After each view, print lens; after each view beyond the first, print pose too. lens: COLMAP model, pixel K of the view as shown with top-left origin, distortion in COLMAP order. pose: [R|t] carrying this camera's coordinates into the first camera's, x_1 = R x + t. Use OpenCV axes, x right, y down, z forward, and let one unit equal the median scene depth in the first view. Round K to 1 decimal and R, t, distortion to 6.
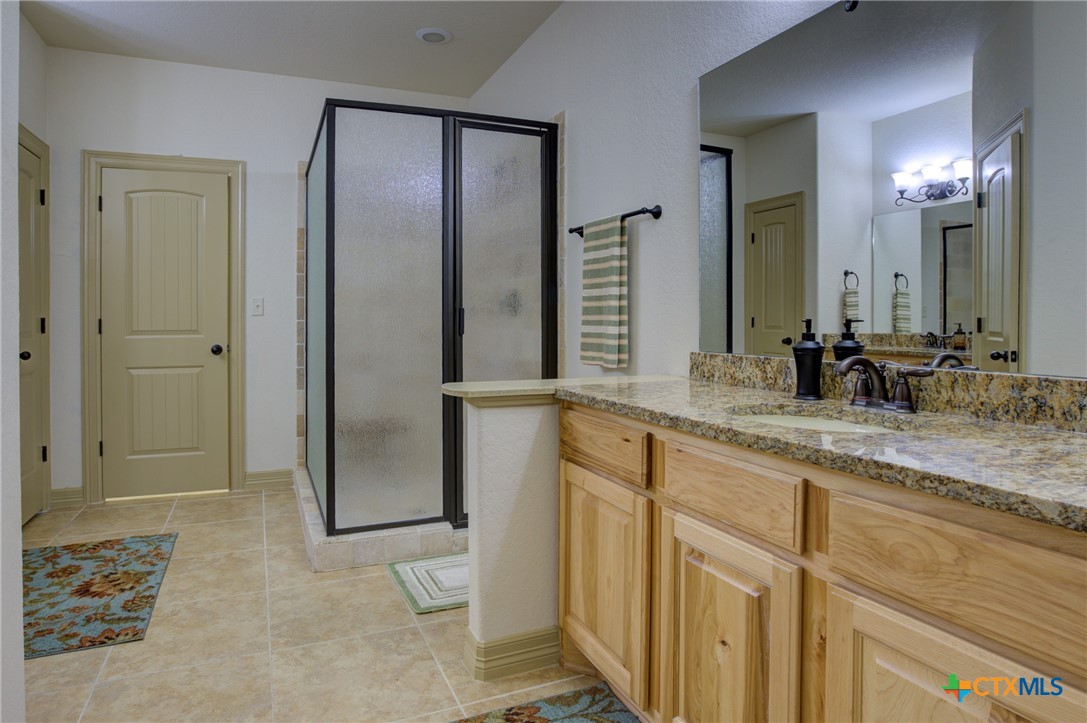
lens RADIAL K [[624.8, 0, 544.3], [0, 624.8, 324.5], [0, 0, 1]] dist [-0.062082, 0.020625]
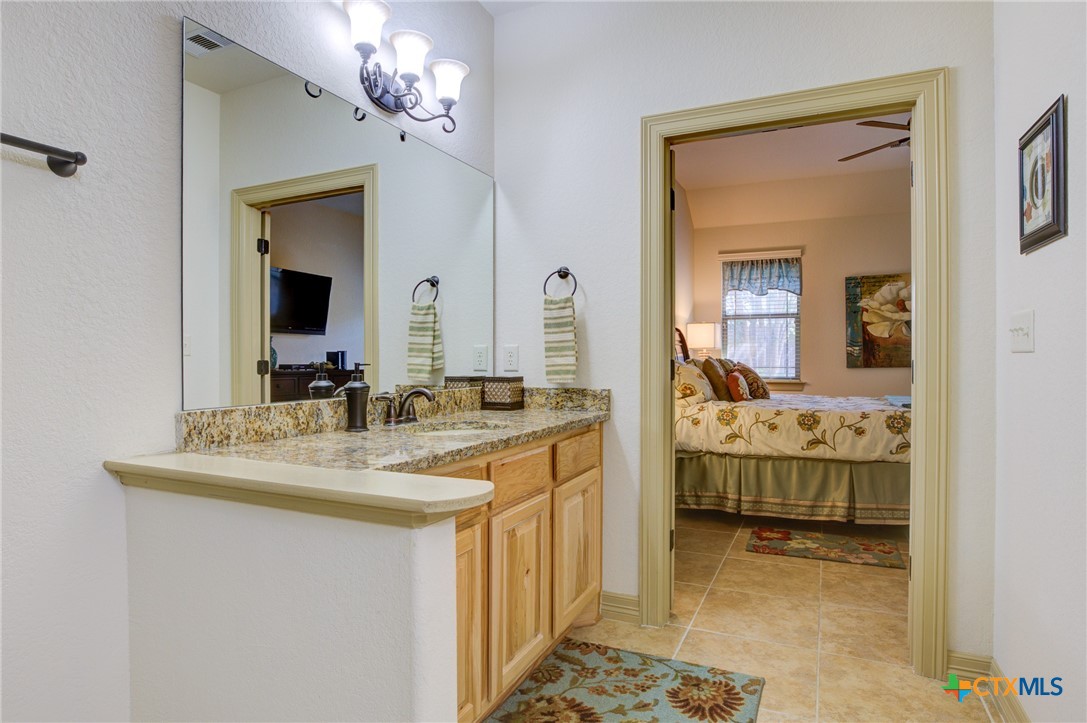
lens RADIAL K [[617.6, 0, 543.5], [0, 617.6, 361.5], [0, 0, 1]] dist [-0.039692, 0.000343]
pose [[-0.639068, -0.007149, 0.769117, -0.626929], [0.003780, 0.999916, 0.012435, -0.022196], [-0.769141, 0.010854, -0.638987, 1.323331]]
